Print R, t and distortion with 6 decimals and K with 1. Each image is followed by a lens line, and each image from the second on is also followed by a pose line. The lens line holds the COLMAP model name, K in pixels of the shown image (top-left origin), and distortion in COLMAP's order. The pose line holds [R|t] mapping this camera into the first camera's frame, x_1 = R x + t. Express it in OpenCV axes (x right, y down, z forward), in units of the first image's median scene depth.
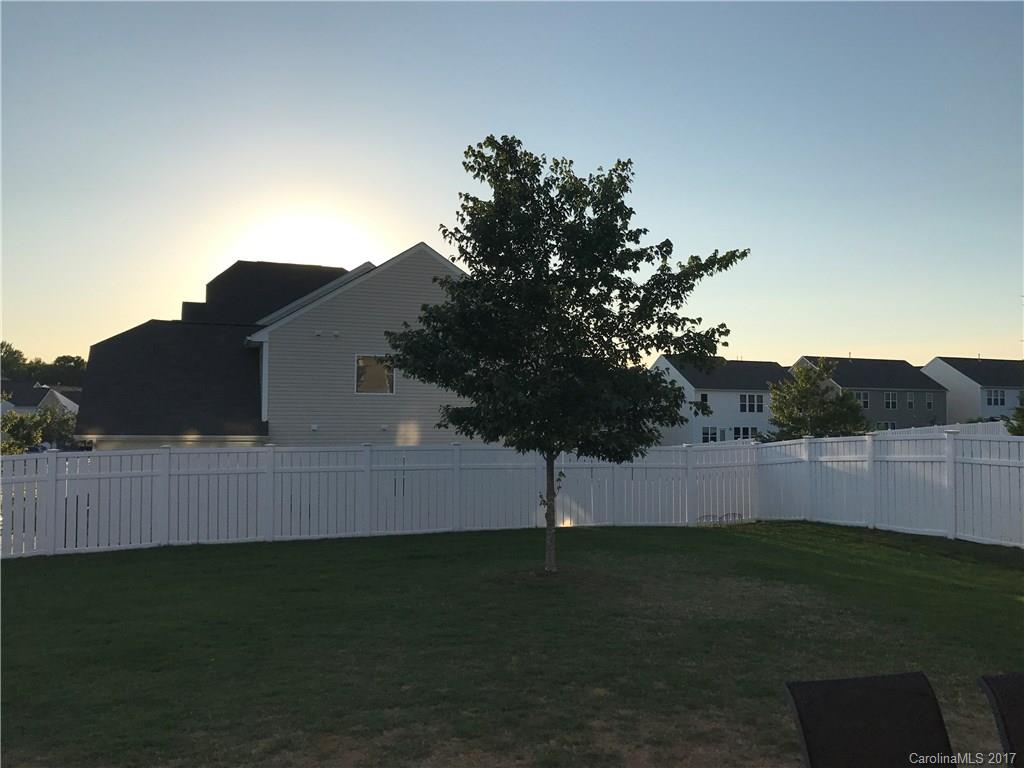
lens RADIAL K [[859.0, 0, 512.0], [0, 859.0, 384.0], [0, 0, 1]] dist [-0.013747, -0.004835]
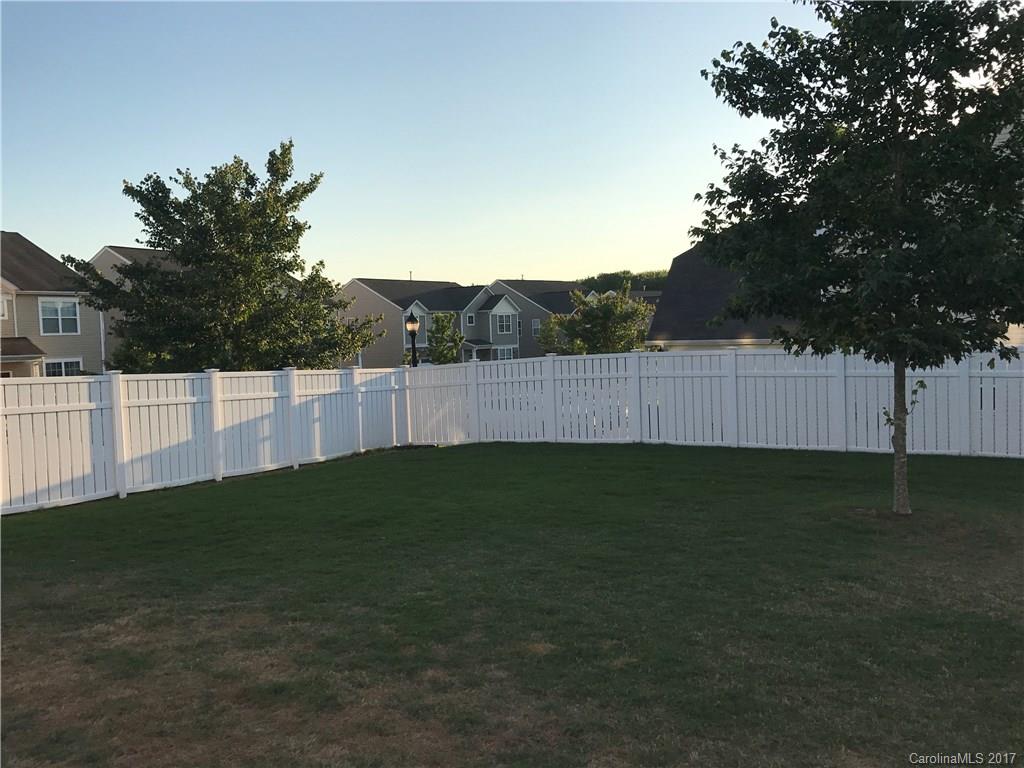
lens RADIAL K [[840.4, 0, 512.0], [0, 840.4, 384.0], [0, 0, 1]] dist [0.060330, -0.060441]
pose [[0.617993, 0.017294, -0.785993, 0.414227], [0.075186, 0.993876, 0.080984, 0.019980], [0.782580, -0.109143, 0.612908, 0.286131]]
